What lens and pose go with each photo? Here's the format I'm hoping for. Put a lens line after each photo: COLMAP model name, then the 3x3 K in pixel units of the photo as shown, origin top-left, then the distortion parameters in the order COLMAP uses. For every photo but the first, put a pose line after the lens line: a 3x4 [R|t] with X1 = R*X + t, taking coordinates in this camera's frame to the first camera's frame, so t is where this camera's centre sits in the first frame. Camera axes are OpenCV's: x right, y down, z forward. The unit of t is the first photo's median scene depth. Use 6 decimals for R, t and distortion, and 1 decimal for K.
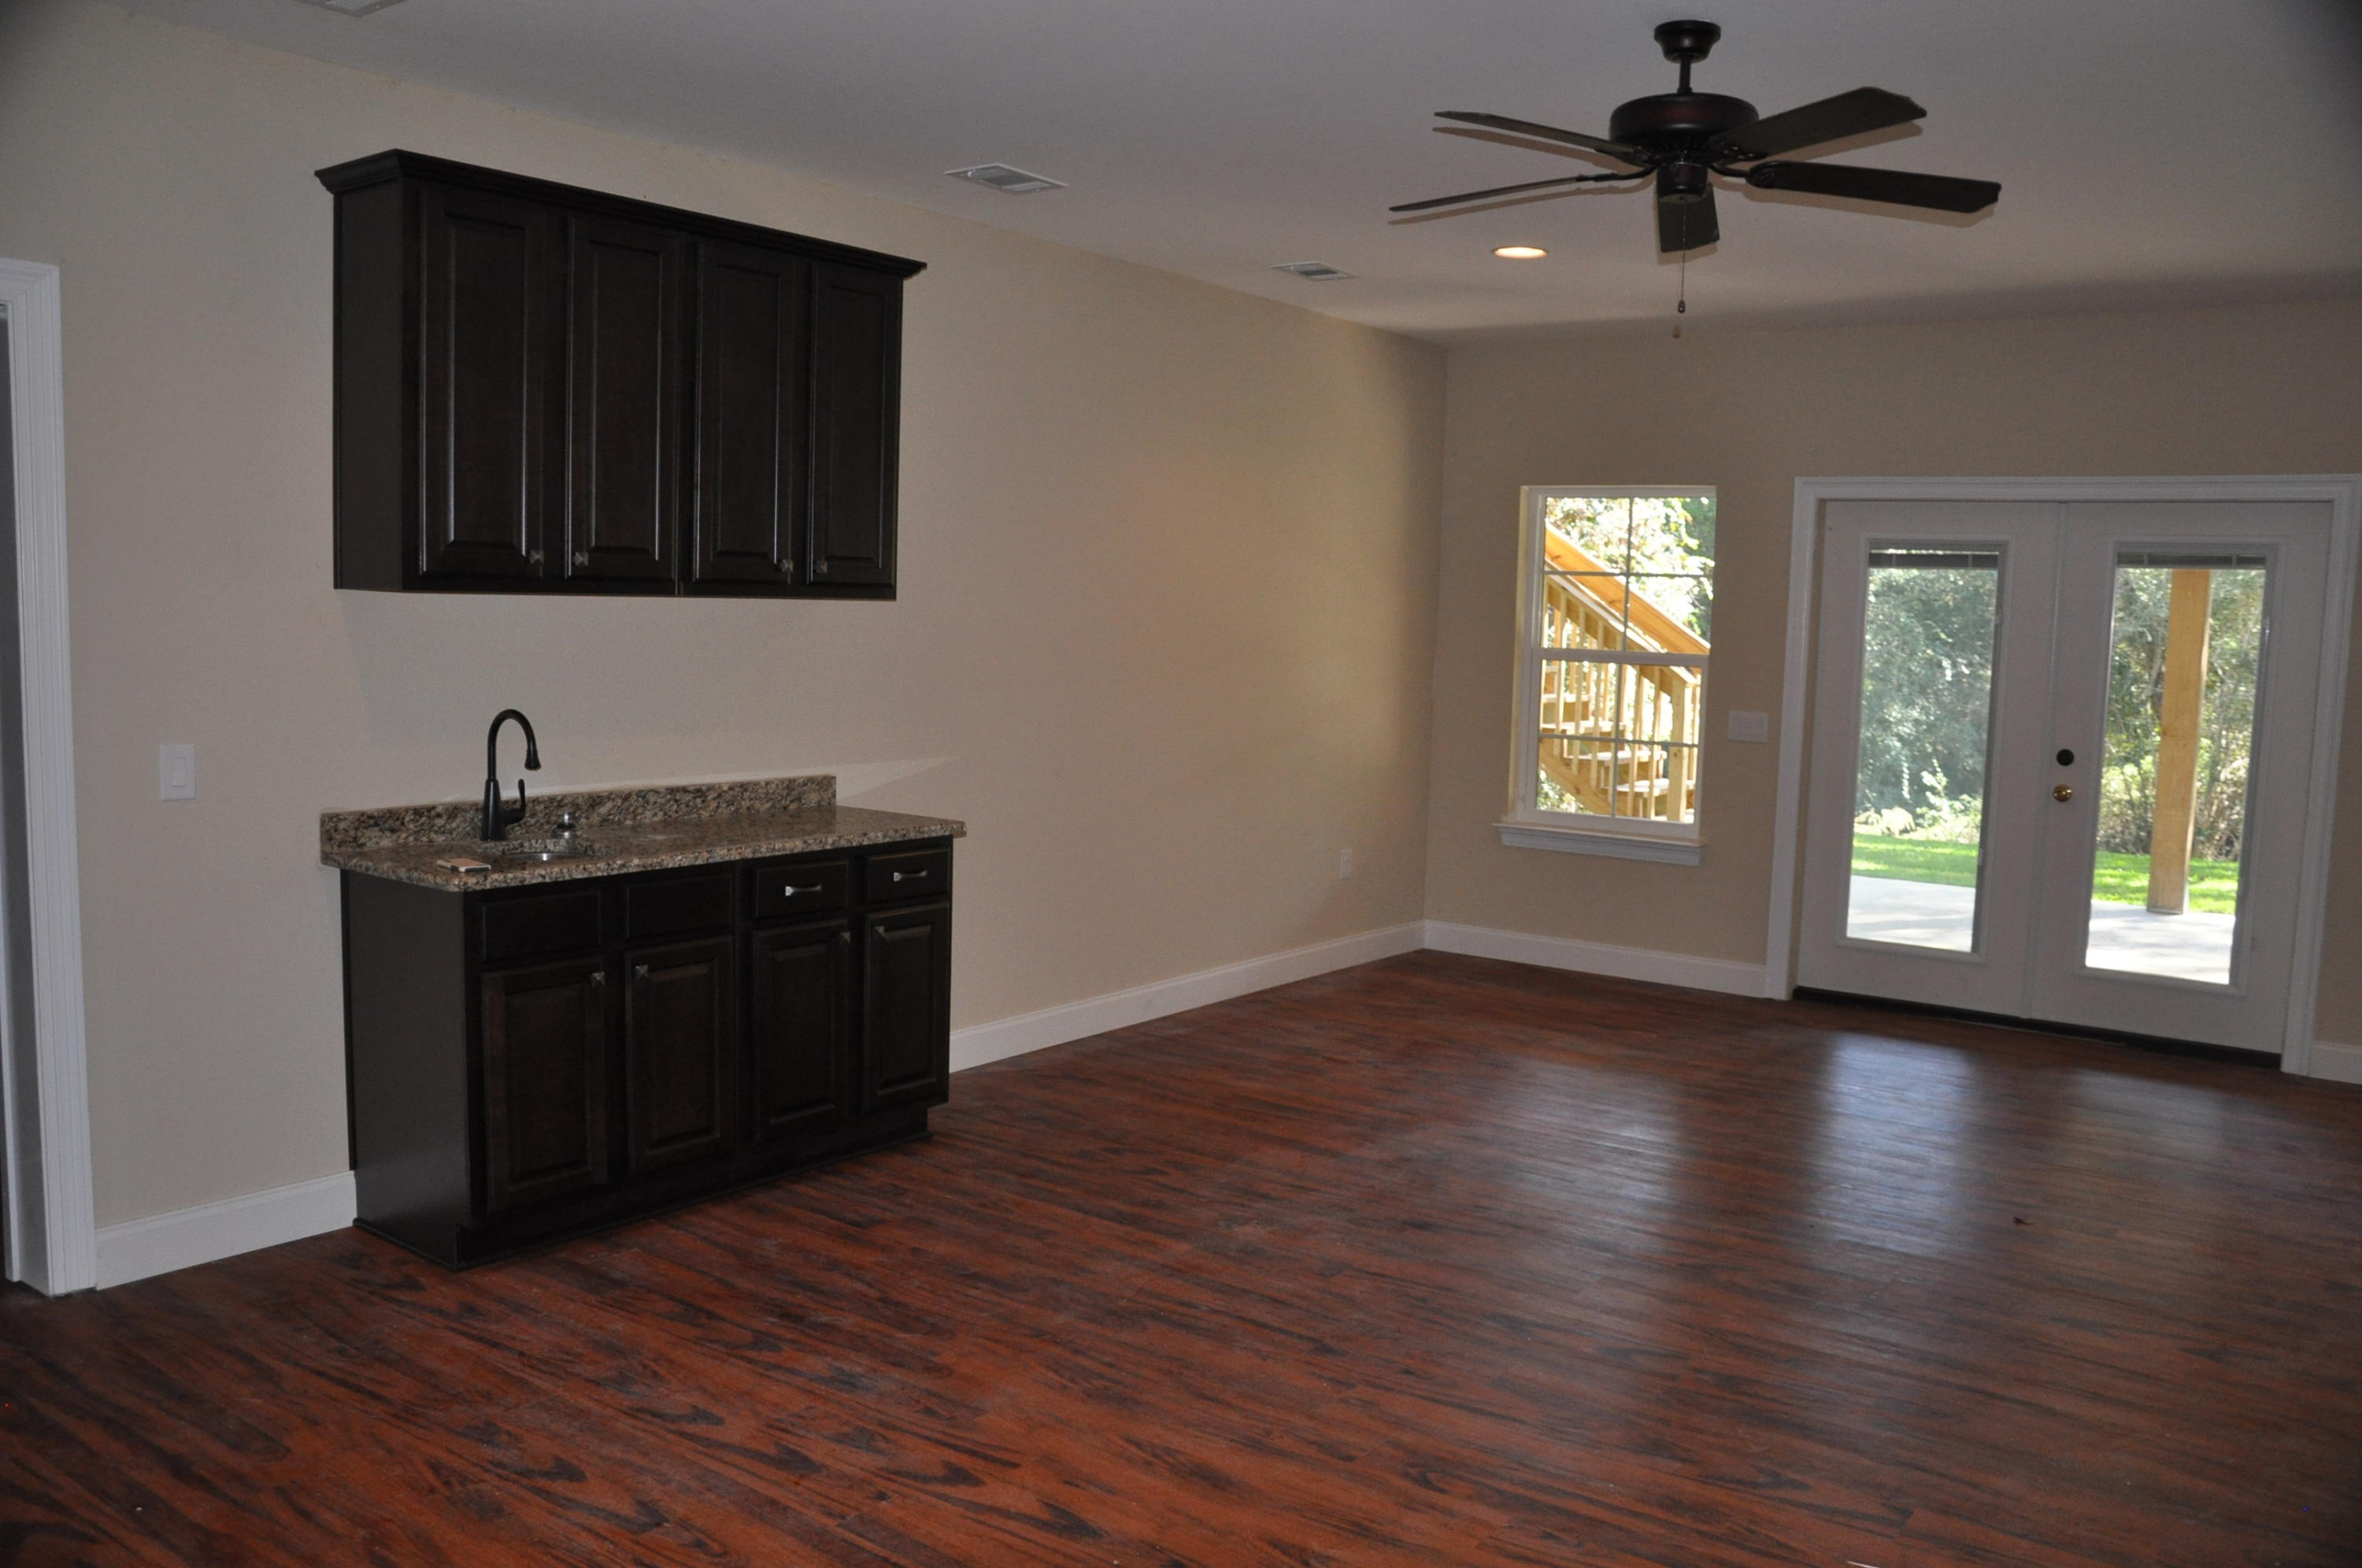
lens RADIAL K [[1858.7, 0, 1169.4], [0, 1858.7, 799.7], [0, 0, 1]] dist [-0.158429, 0.126803]
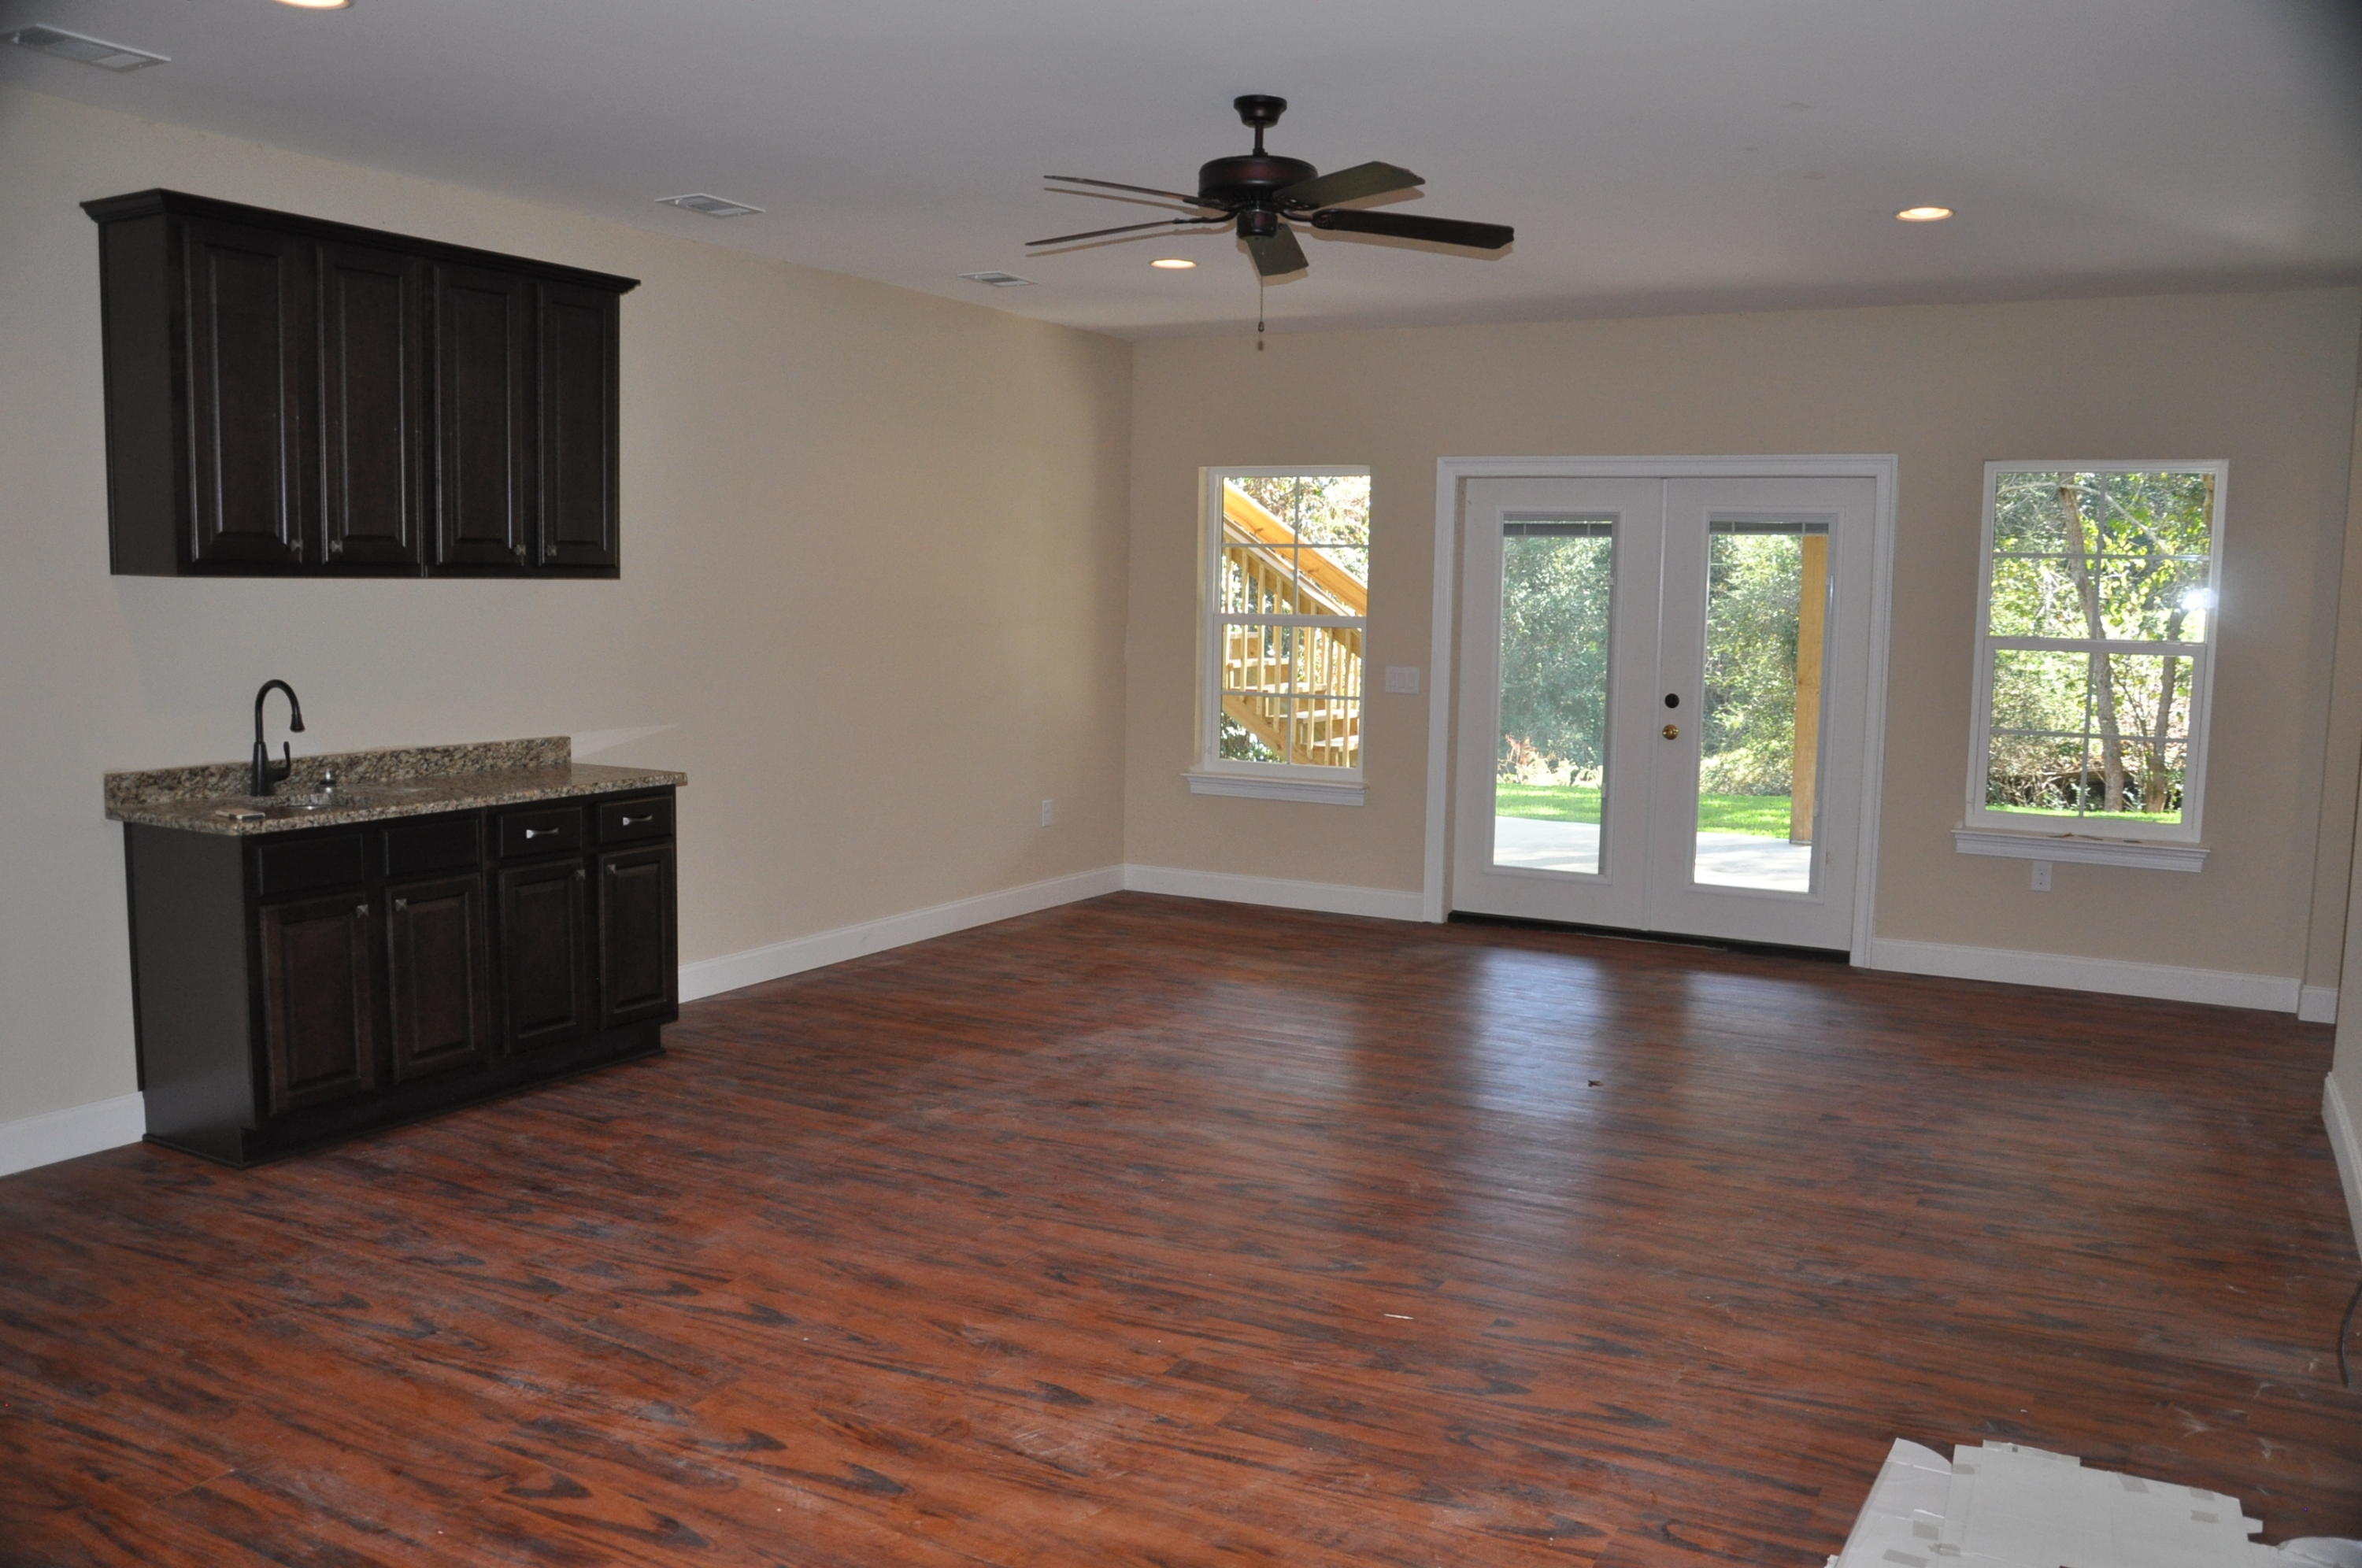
lens RADIAL K [[1866.3, 0, 1167.9], [0, 1866.3, 798.1], [0, 0, 1]] dist [-0.157026, 0.132678]
pose [[0.991372, -0.026357, 0.128398, 0.045724], [0.024831, 0.999601, 0.013474, 0.024017], [-0.128702, -0.010170, 0.991631, -0.200006]]
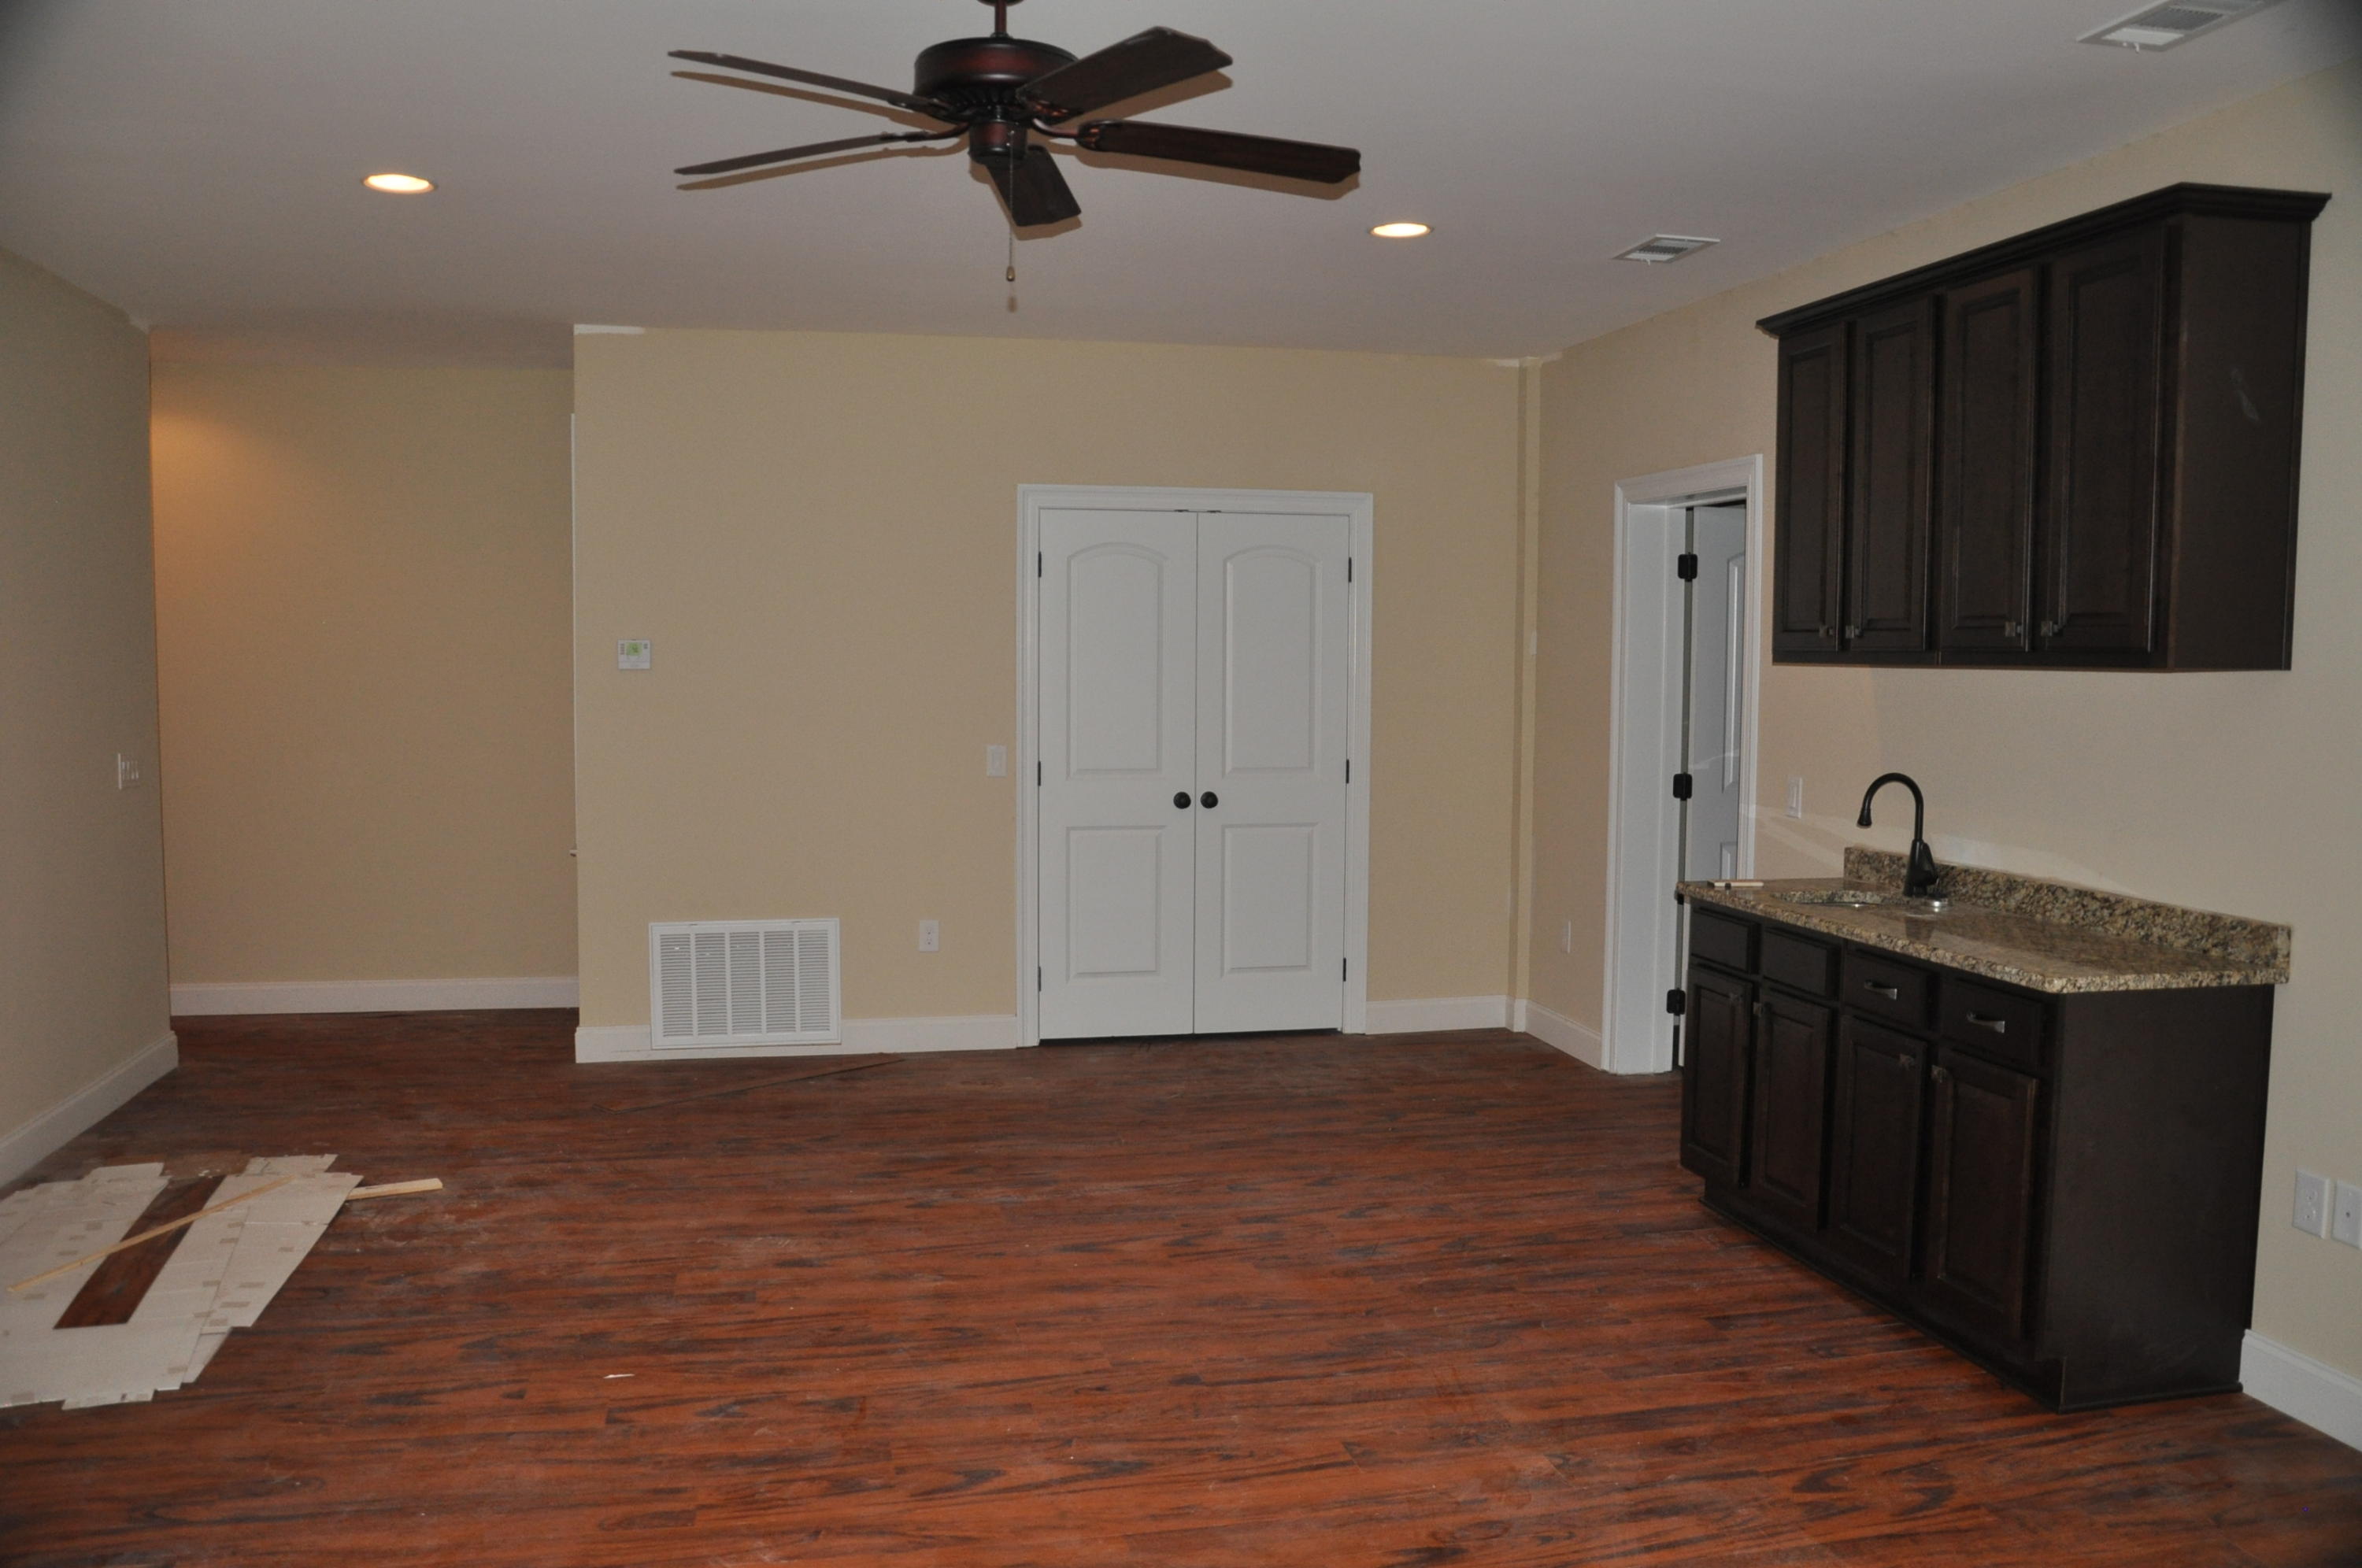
lens RADIAL K [[1866.3, 0, 1167.9], [0, 1866.3, 798.1], [0, 0, 1]] dist [-0.157026, 0.132678]
pose [[-0.653999, 0.026974, -0.756014, 0.775104], [-0.103417, 0.986794, 0.124670, -0.131216], [0.749393, 0.159719, -0.642573, 1.444051]]
